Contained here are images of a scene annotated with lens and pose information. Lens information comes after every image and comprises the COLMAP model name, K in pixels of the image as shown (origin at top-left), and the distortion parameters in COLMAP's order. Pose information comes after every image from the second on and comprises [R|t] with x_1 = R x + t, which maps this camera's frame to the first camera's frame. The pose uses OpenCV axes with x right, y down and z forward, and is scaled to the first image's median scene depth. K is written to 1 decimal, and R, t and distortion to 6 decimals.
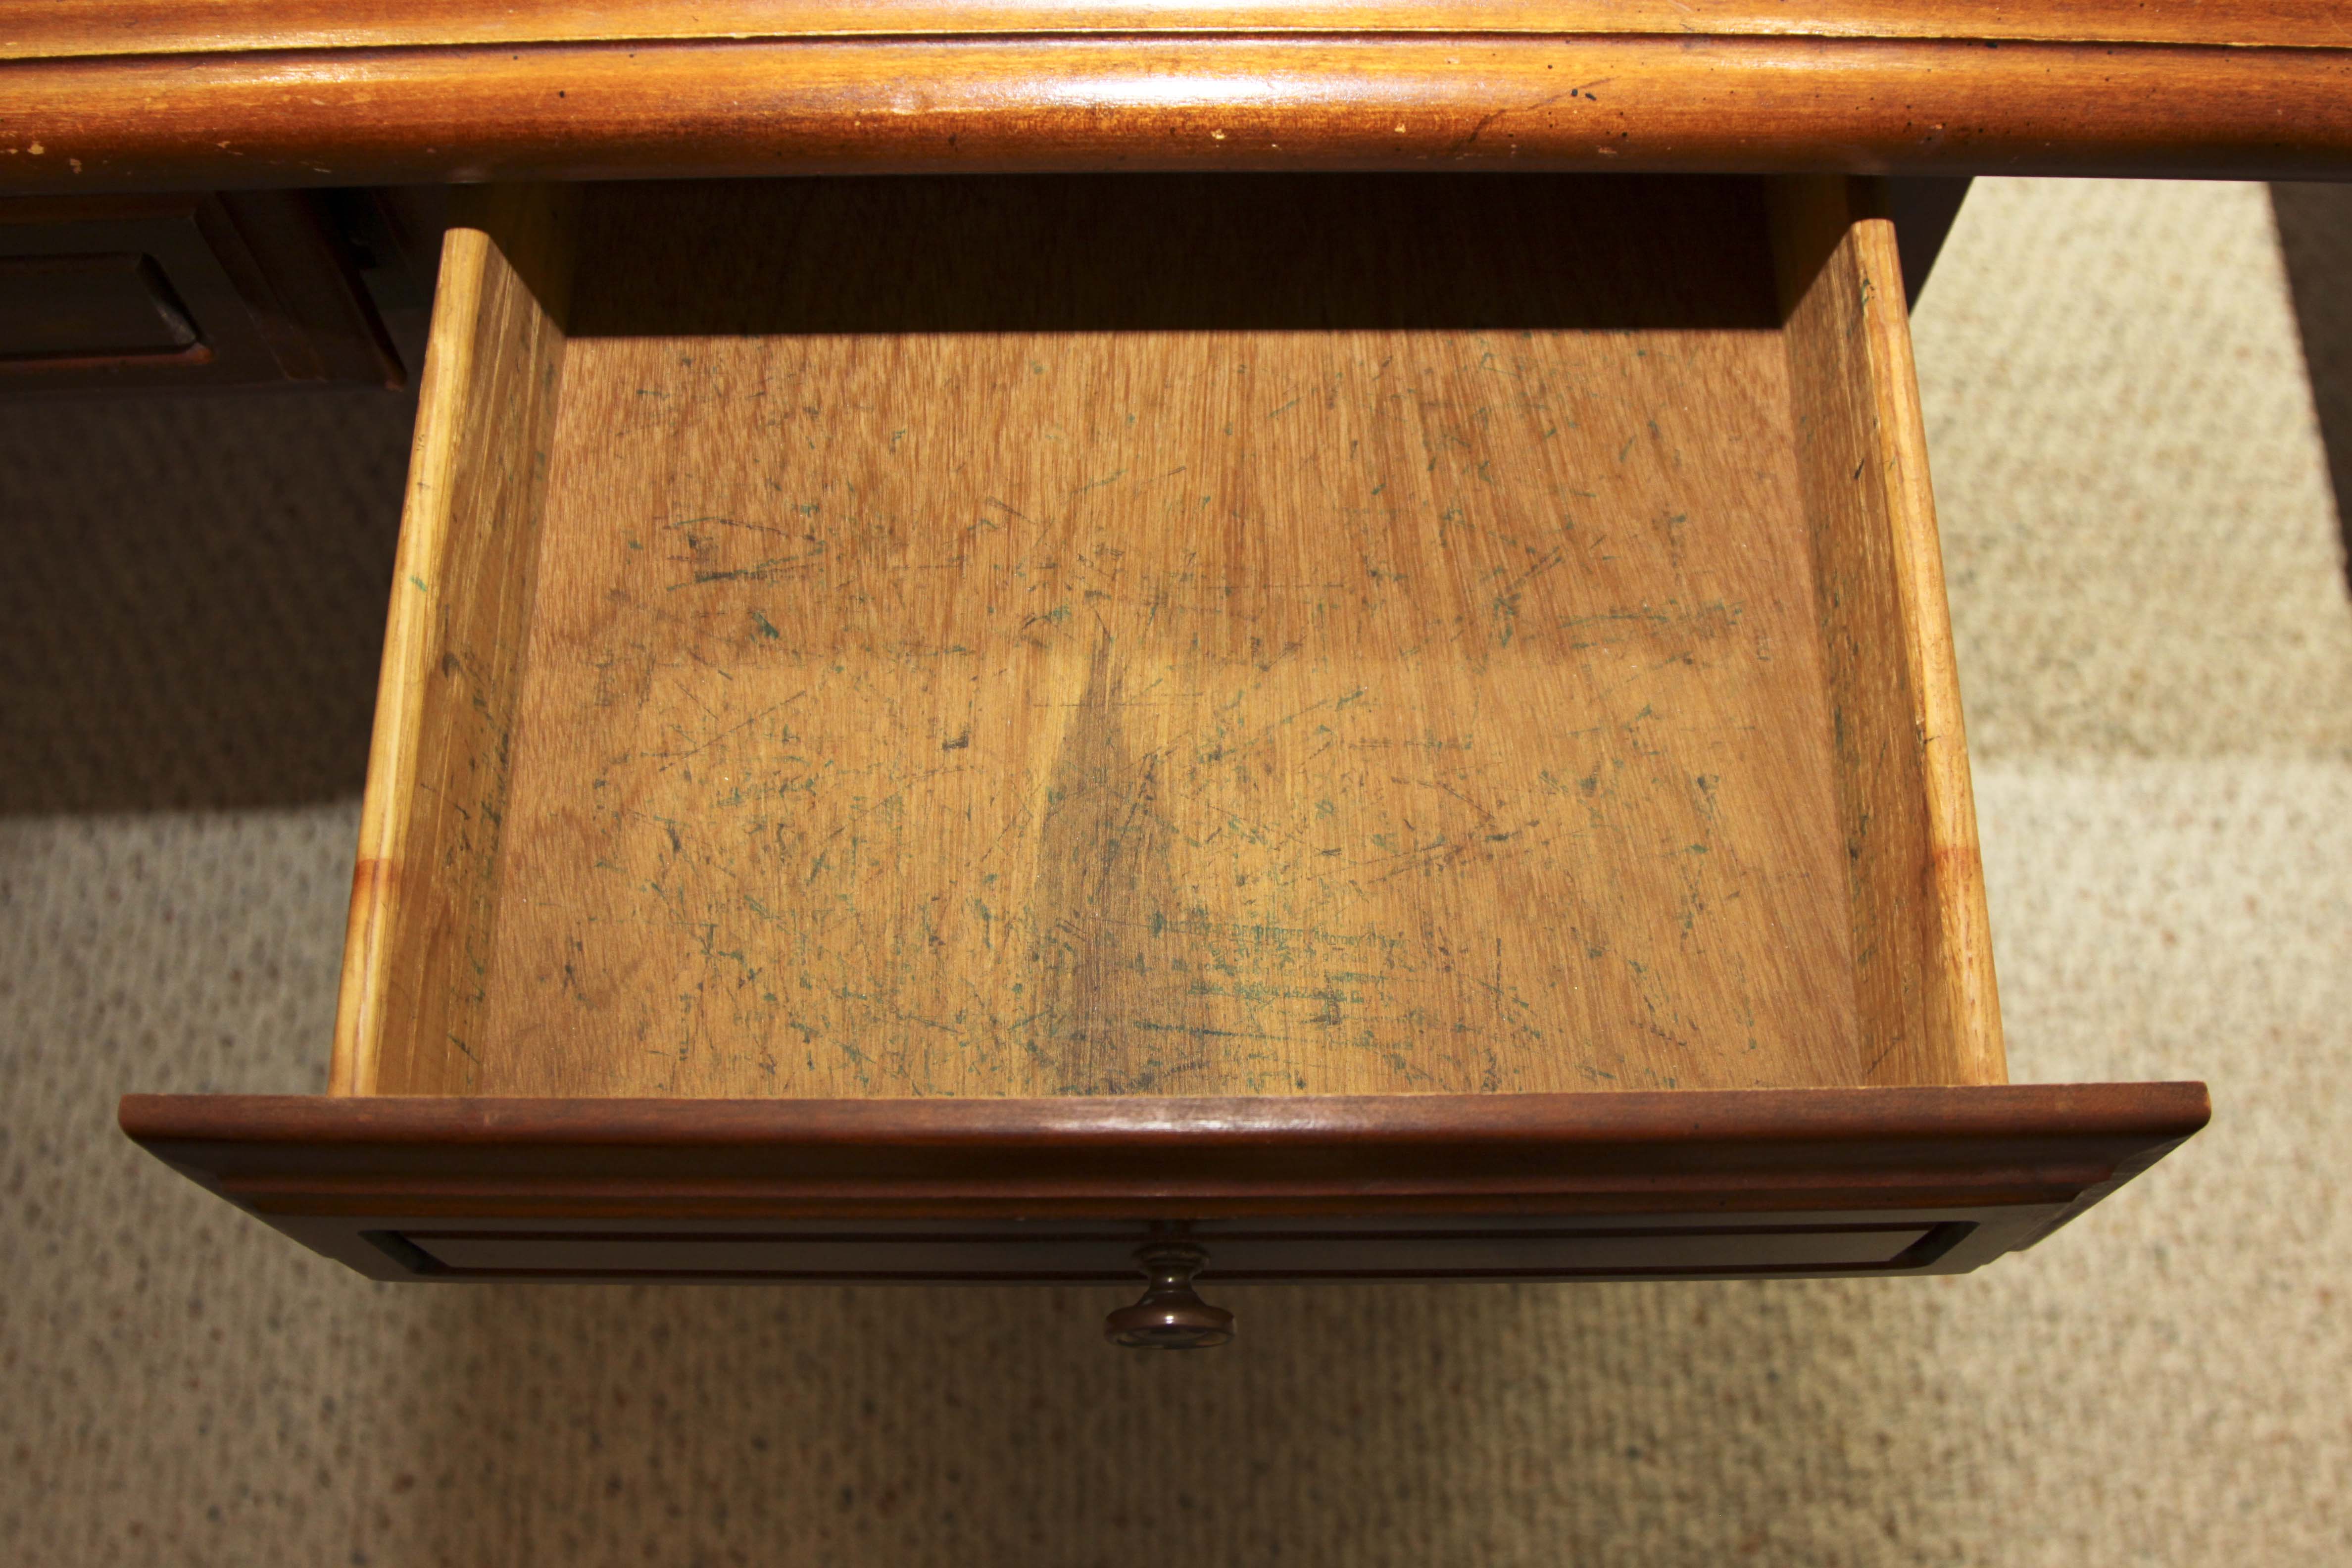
lens RADIAL K [[2478.3, 0, 1198.1], [0, 2478.3, 778.9], [0, 0, 1]] dist [-0.107974, 0.000000]
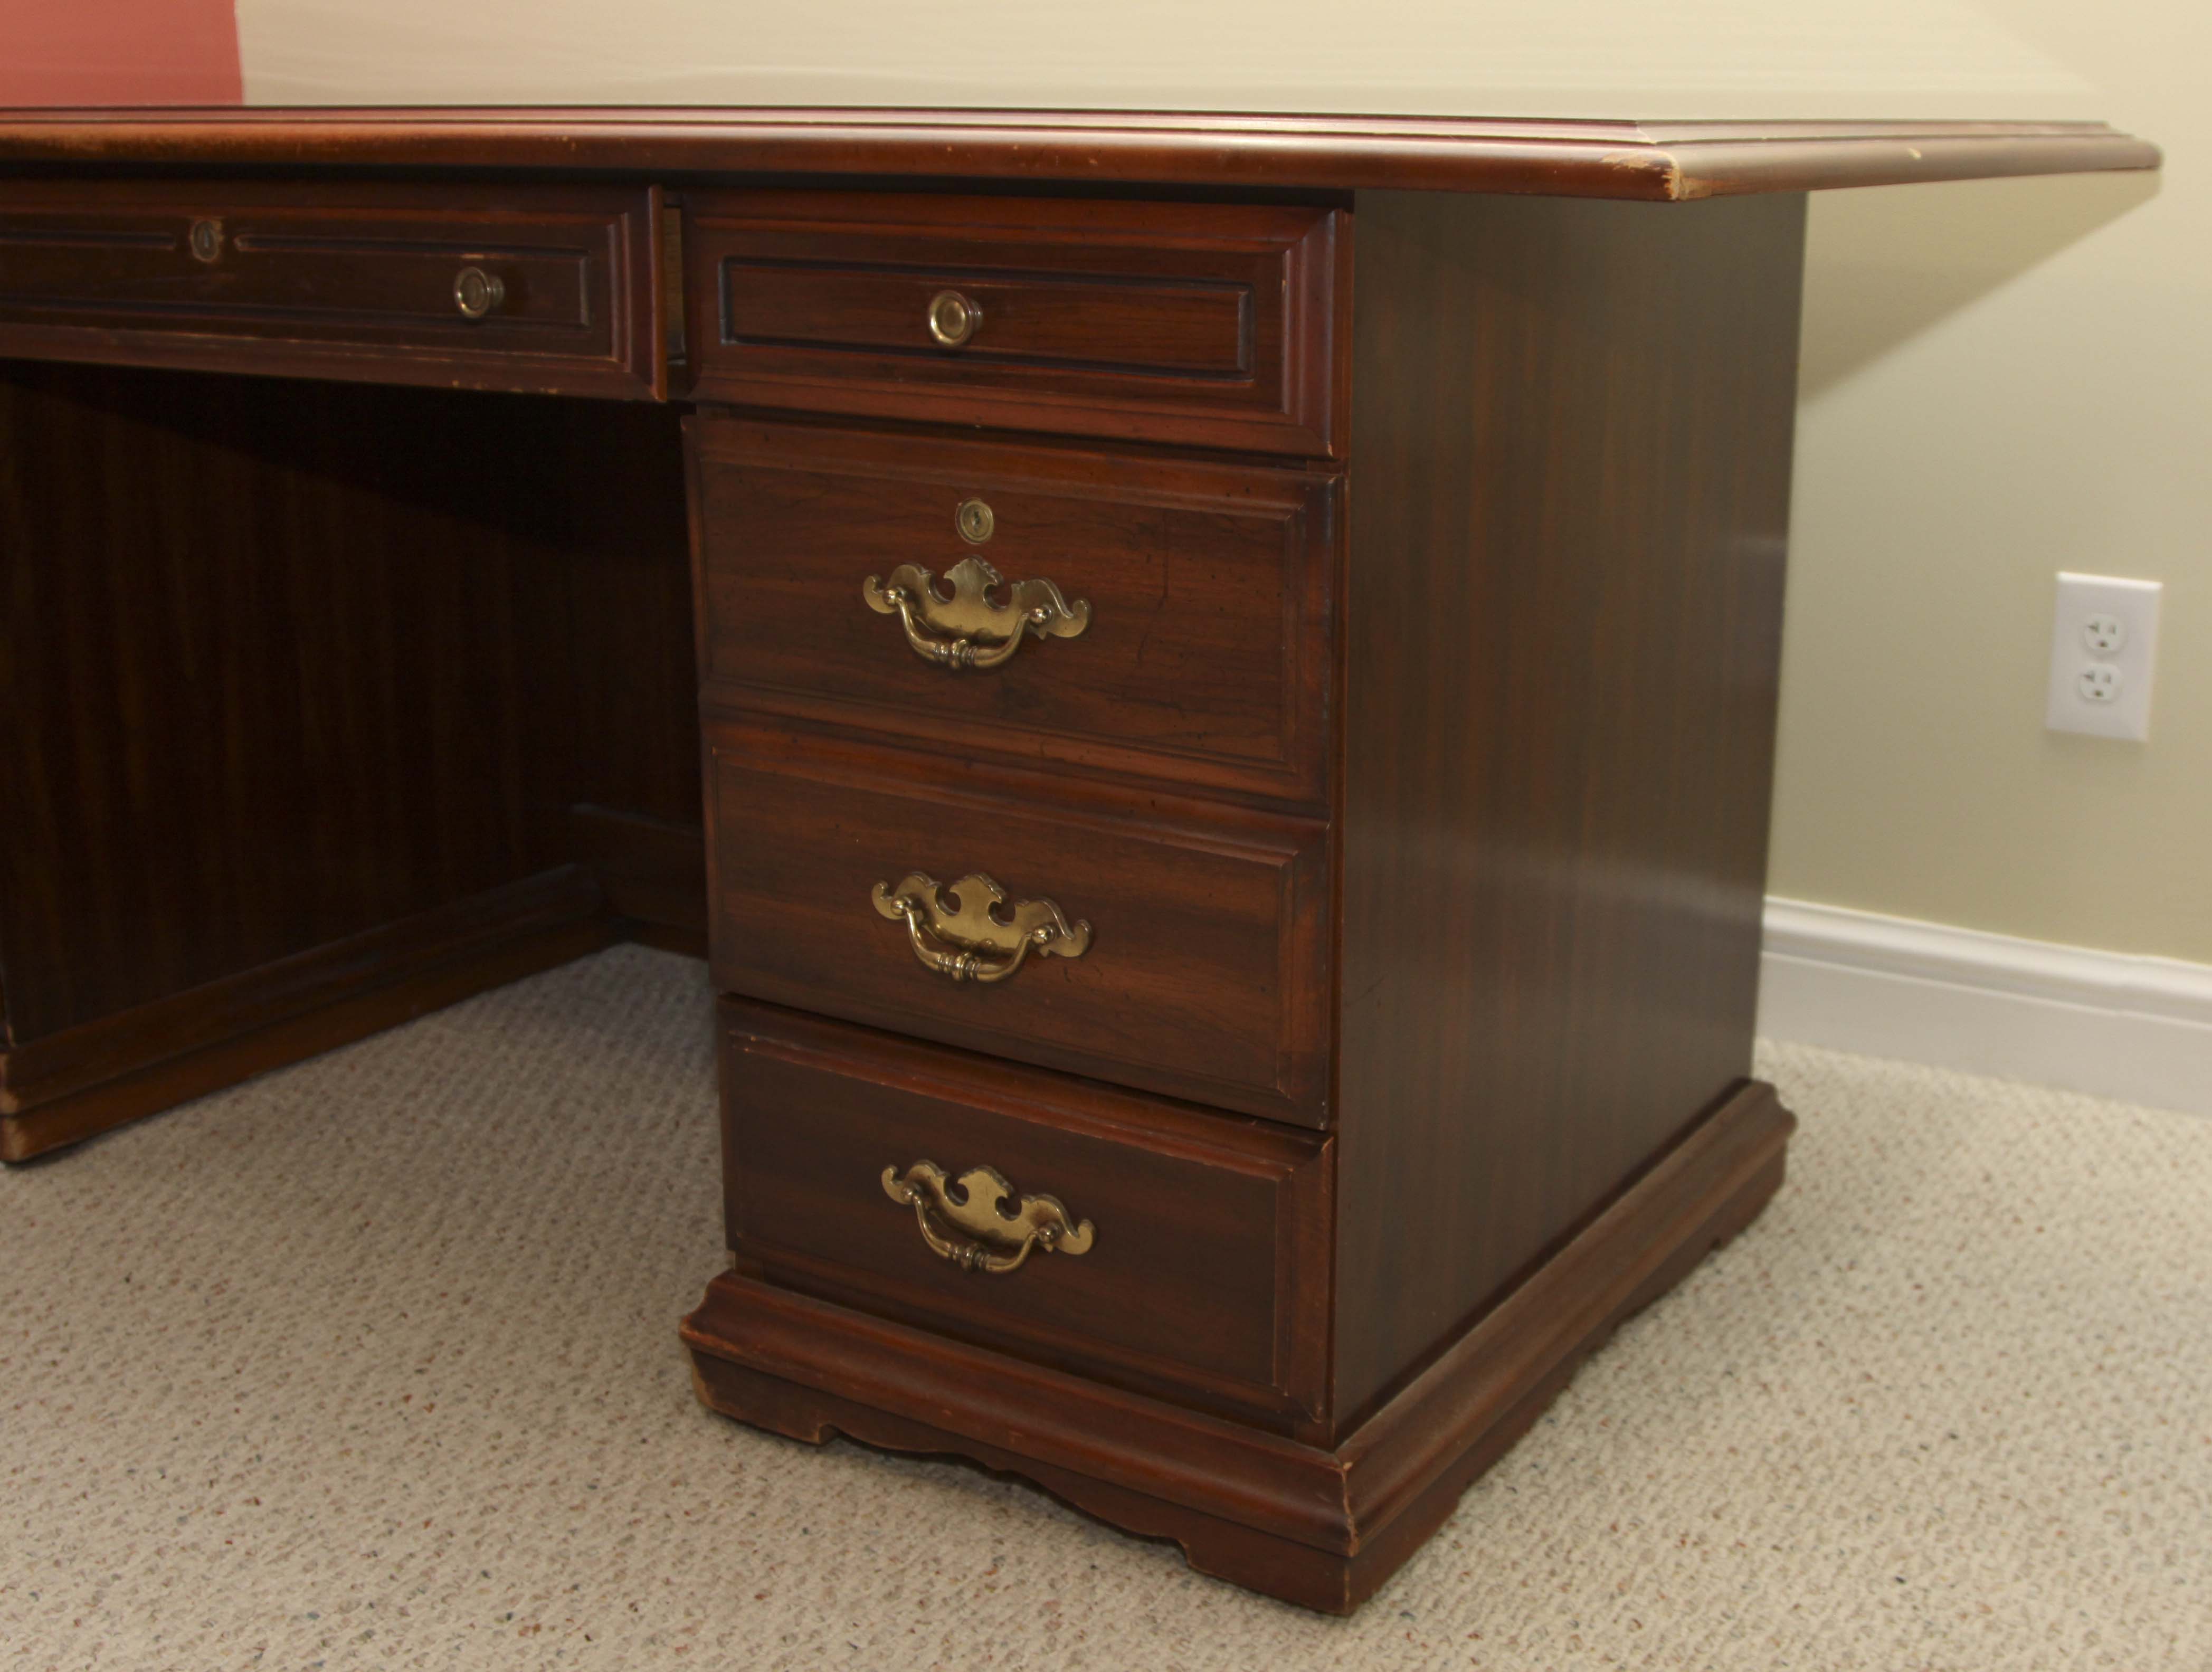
lens RADIAL K [[2655.8, 0, 1278.0], [0, 2655.8, 830.1], [0, 0, 1]] dist [-0.105131, 0.000000]
pose [[0.858707, 0.146895, -0.490963, 1.319554], [-0.476697, 0.580613, -0.660037, 1.325989], [0.188103, 0.800819, 0.568600, 0.158417]]
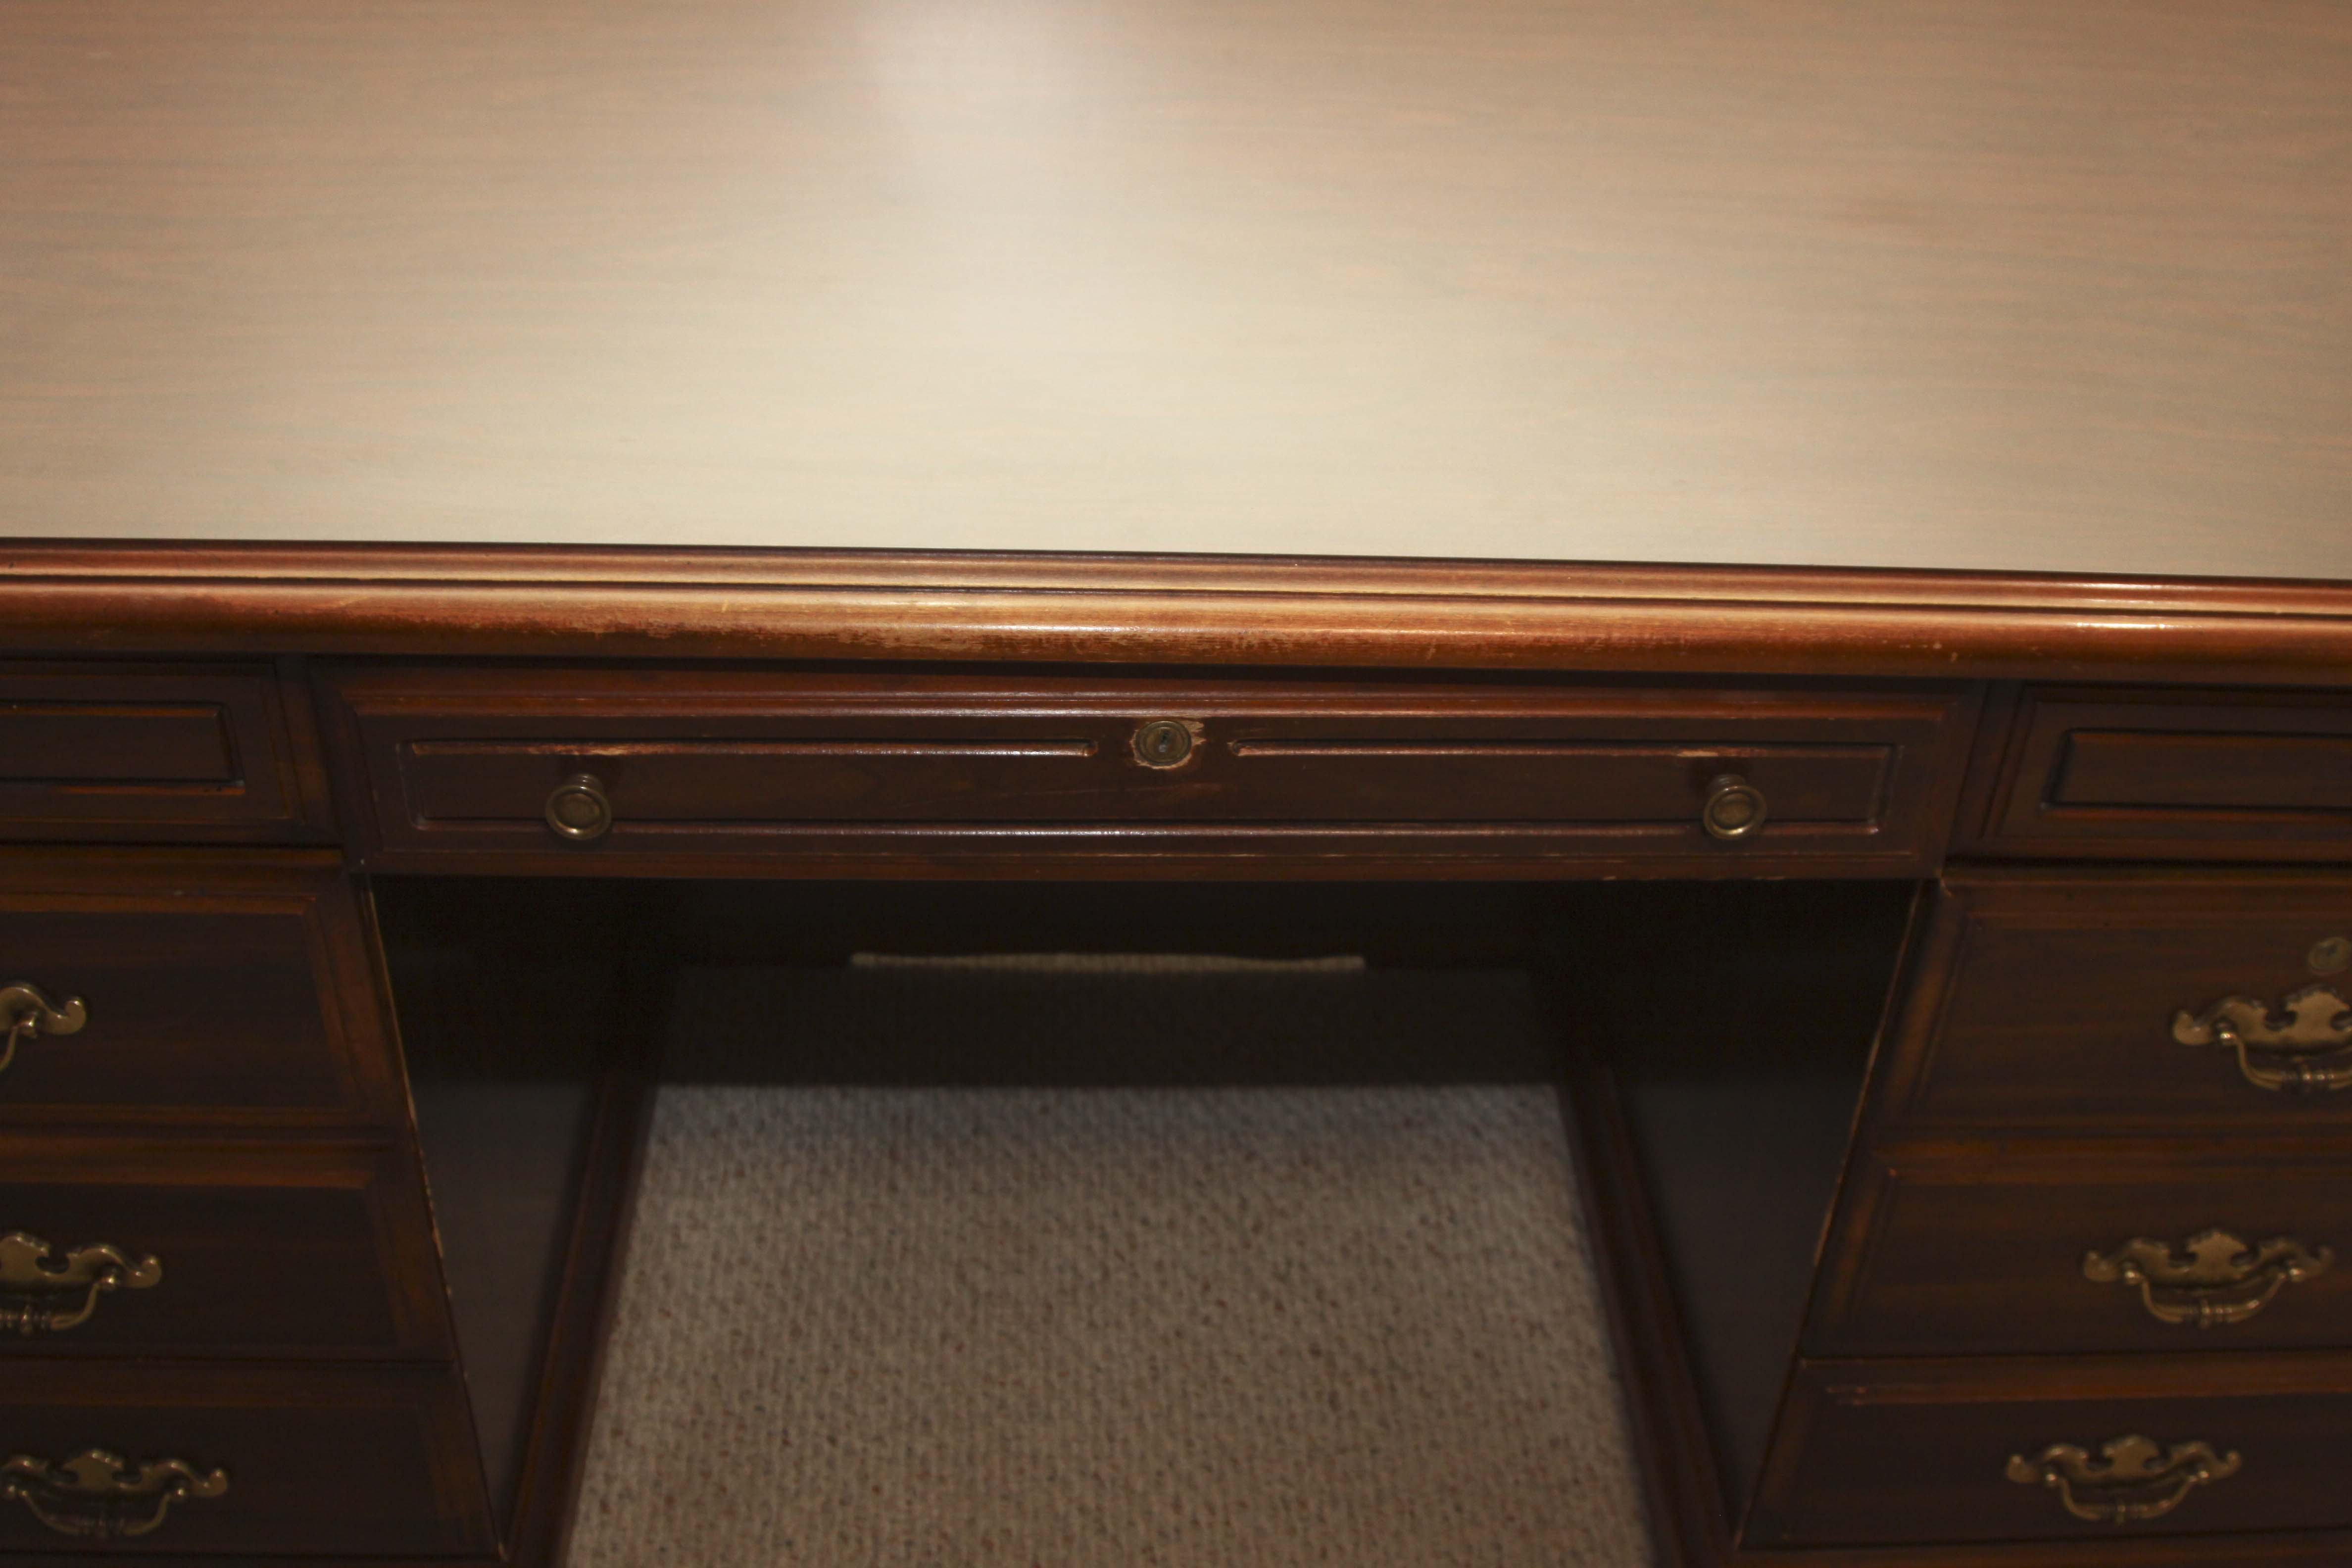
lens RADIAL K [[2478.3, 0, 1208.5], [0, 2478.3, 776.9], [0, 0, 1]] dist [-0.107974, 0.000000]
pose [[0.998270, 0.015030, 0.056846, -0.995961], [0.017011, 0.851615, -0.523892, 0.710224], [-0.056285, 0.523953, 0.849886, -0.481194]]
